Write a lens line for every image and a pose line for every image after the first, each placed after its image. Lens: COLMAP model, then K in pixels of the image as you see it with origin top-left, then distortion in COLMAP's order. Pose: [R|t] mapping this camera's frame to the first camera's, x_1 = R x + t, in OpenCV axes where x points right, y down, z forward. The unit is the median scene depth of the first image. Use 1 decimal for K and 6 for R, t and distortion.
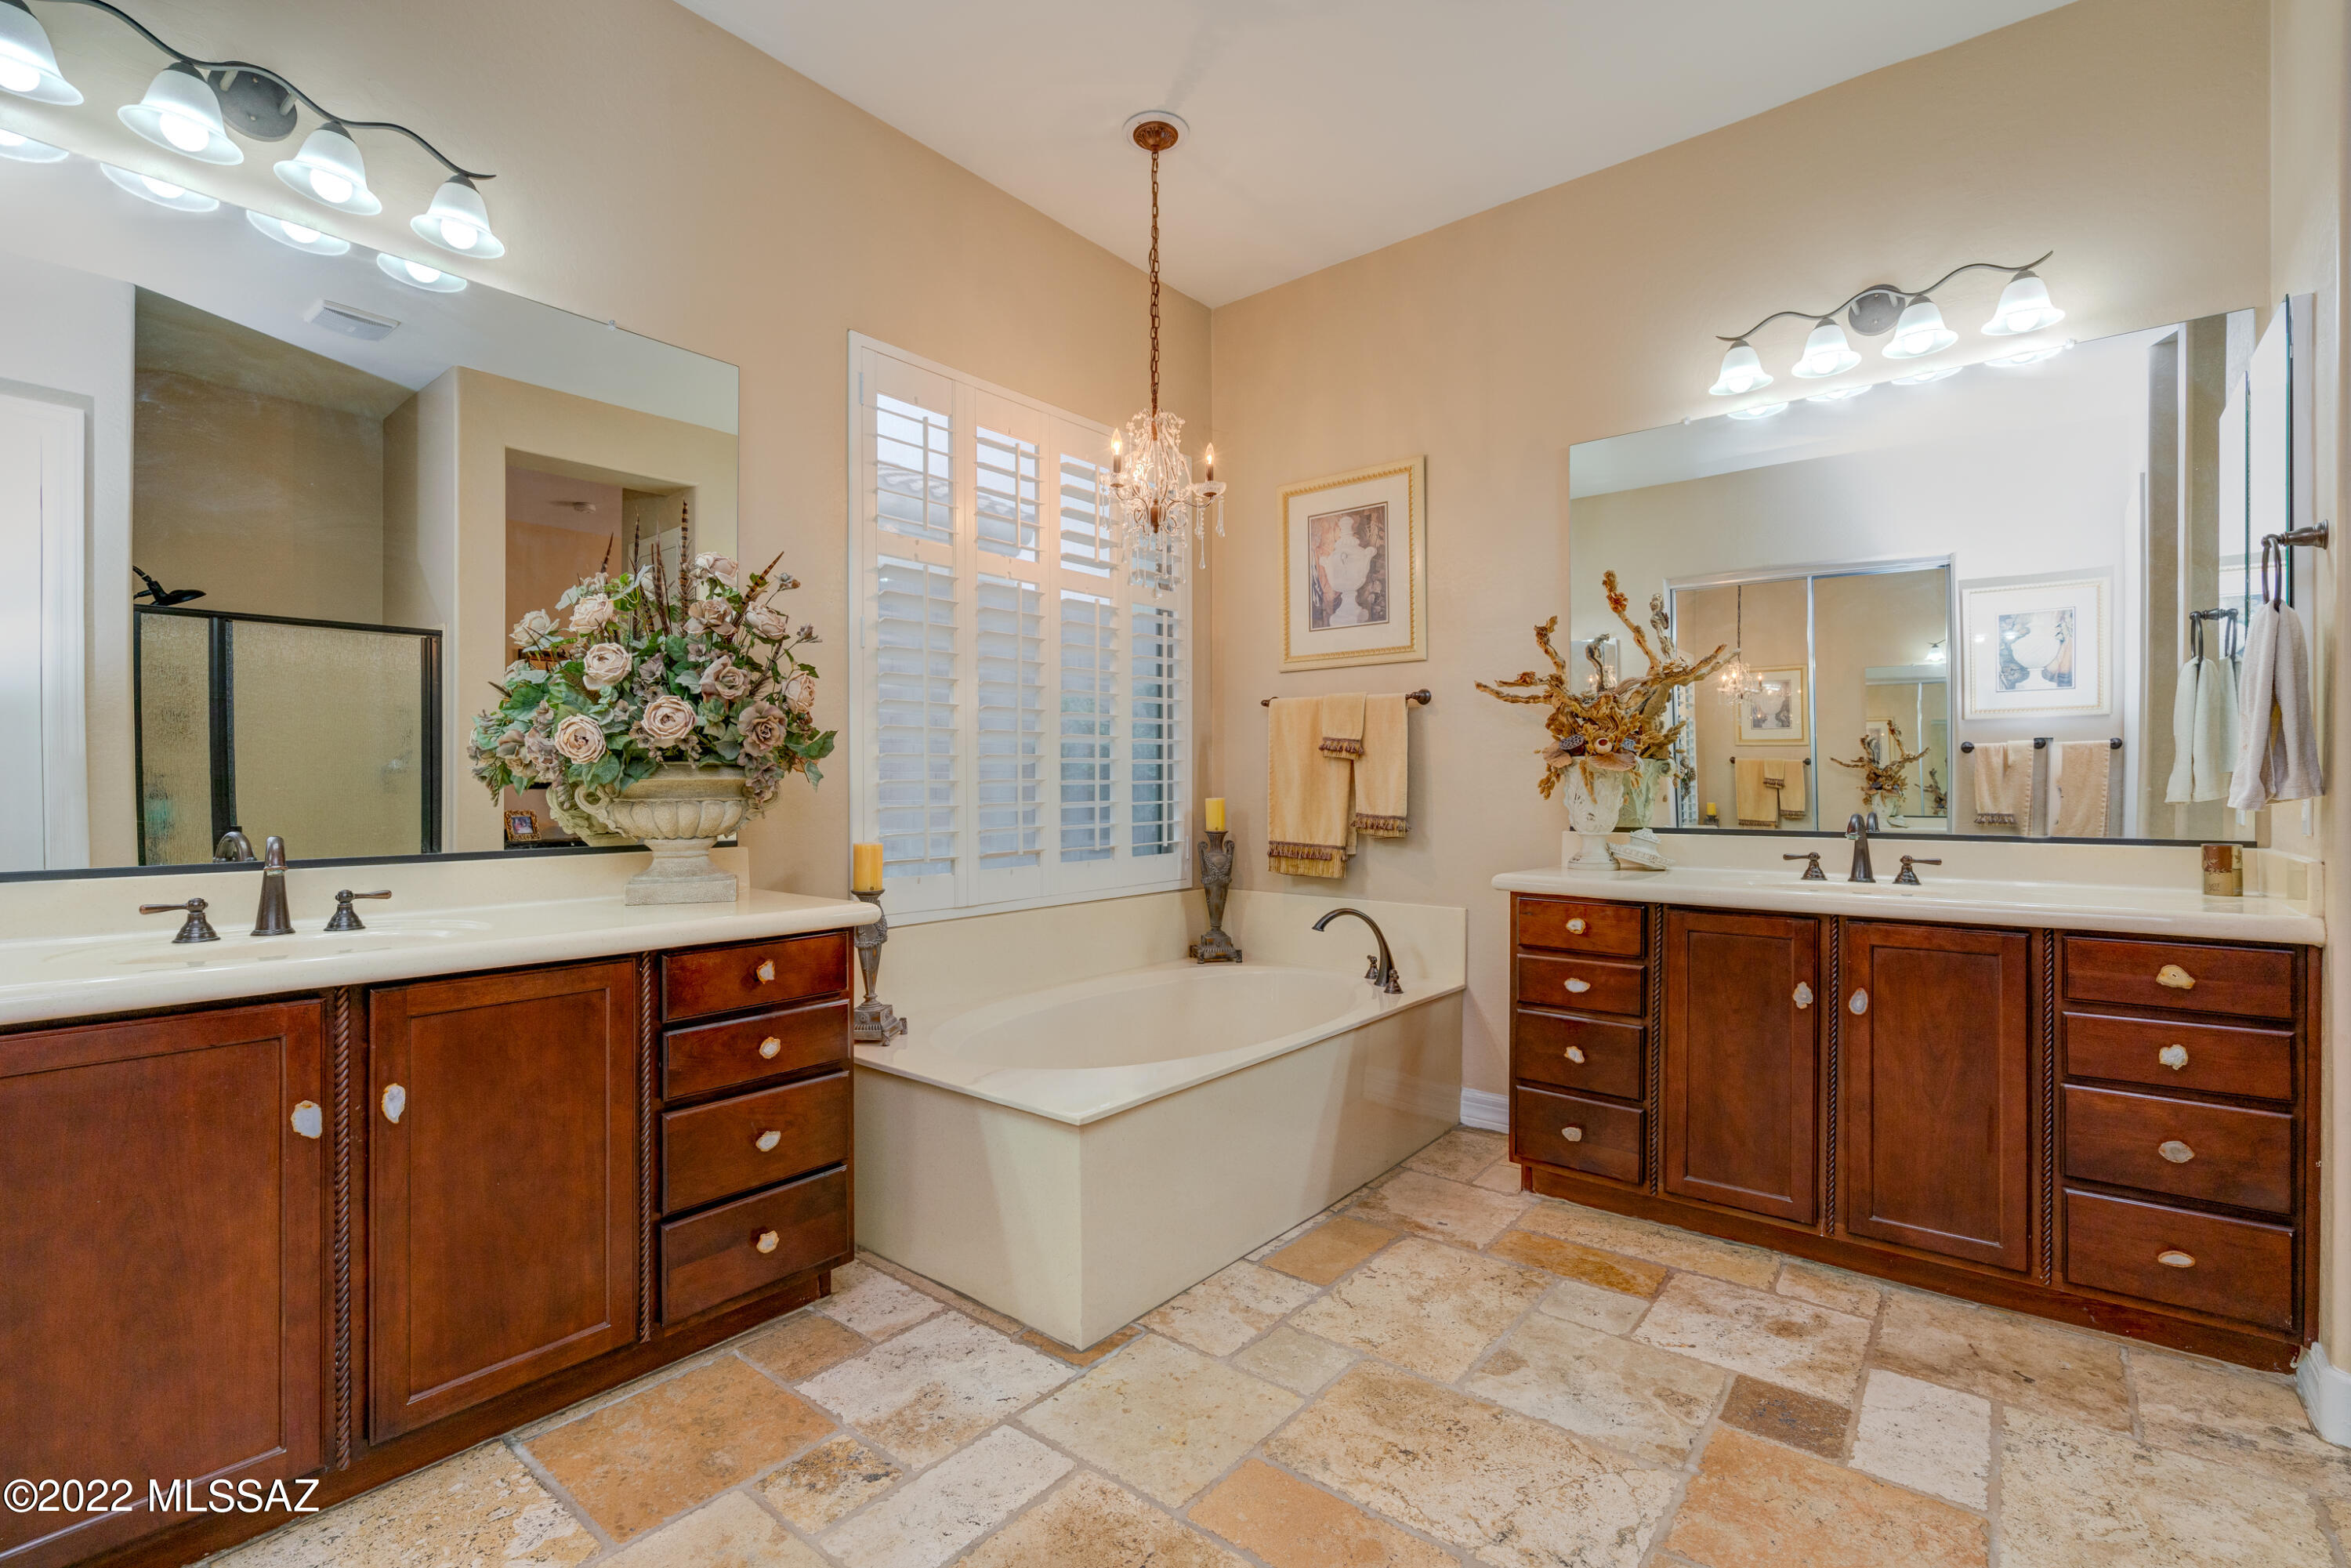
lens RADIAL K [[1057.8, 0, 1182.2], [0, 1057.8, 784.3], [0, 0, 1]] dist [-0.007066, 0.002206]
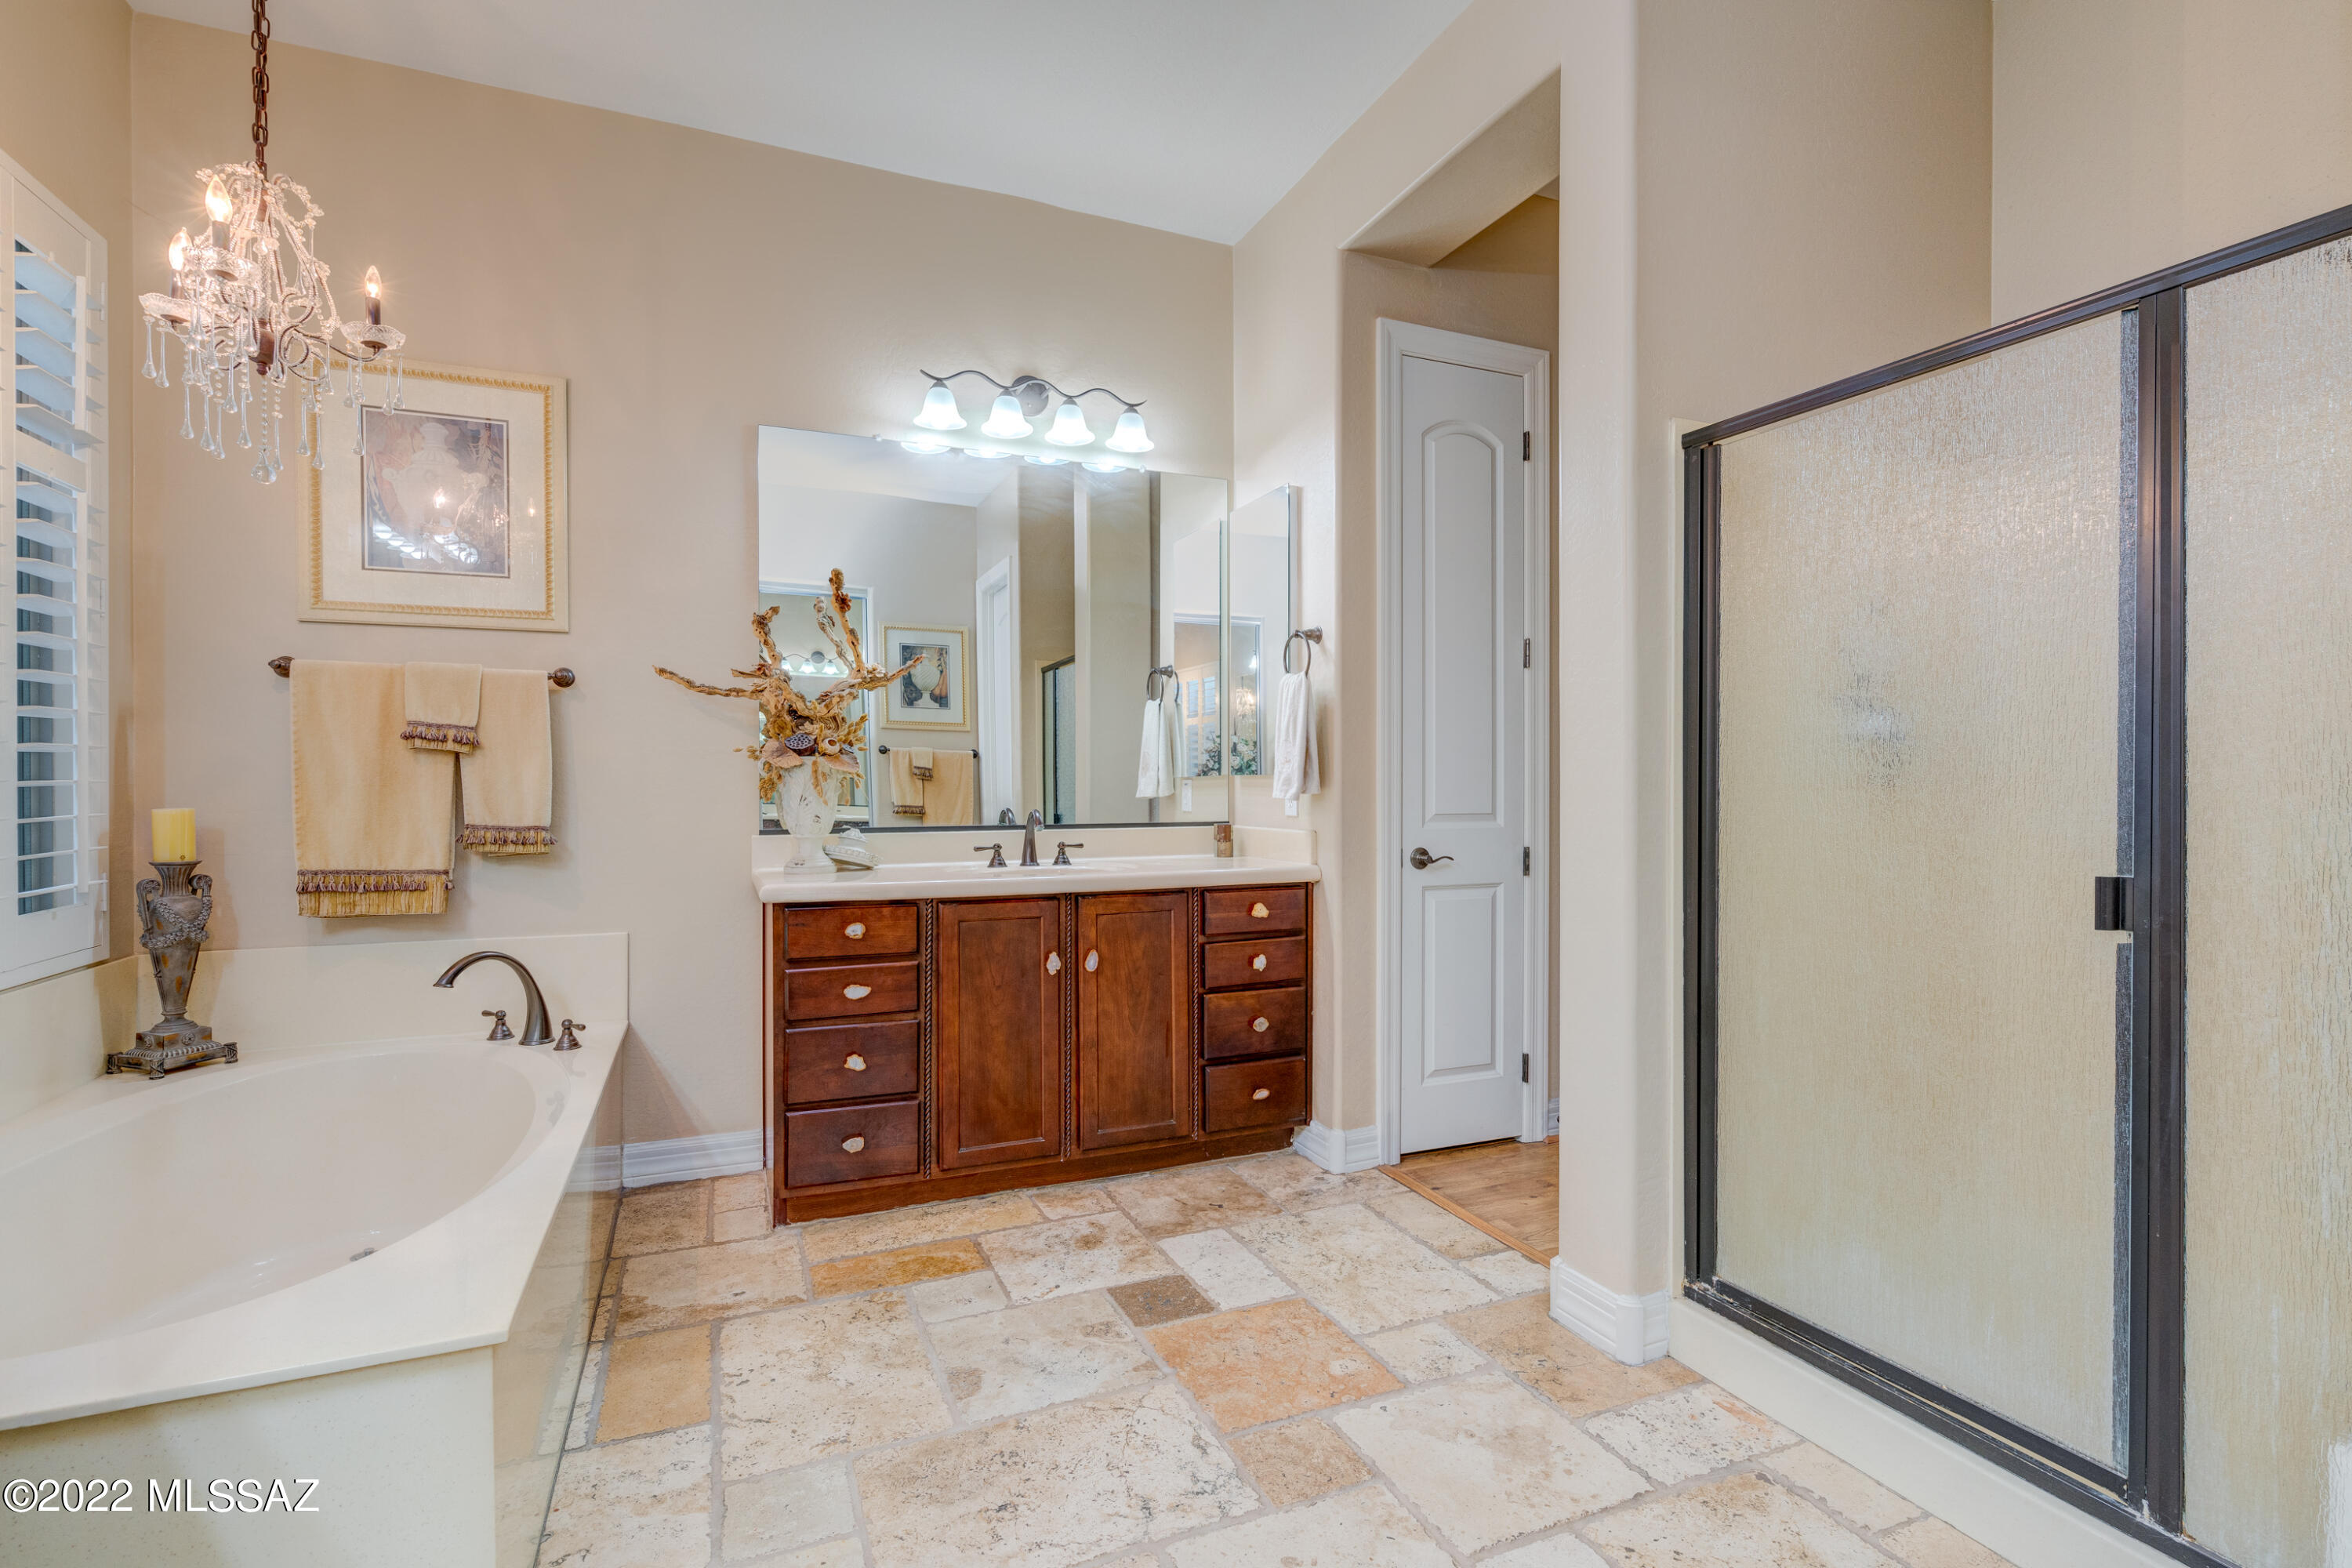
lens RADIAL K [[1058.3, 0, 1182.7], [0, 1058.3, 784.3], [0, 0, 1]] dist [-0.007066, 0.002206]
pose [[0.474589, -0.003726, 0.880200, -0.353862], [0.000035, 0.999991, 0.004214, -0.006071], [-0.880208, -0.001970, 0.474585, 0.278962]]
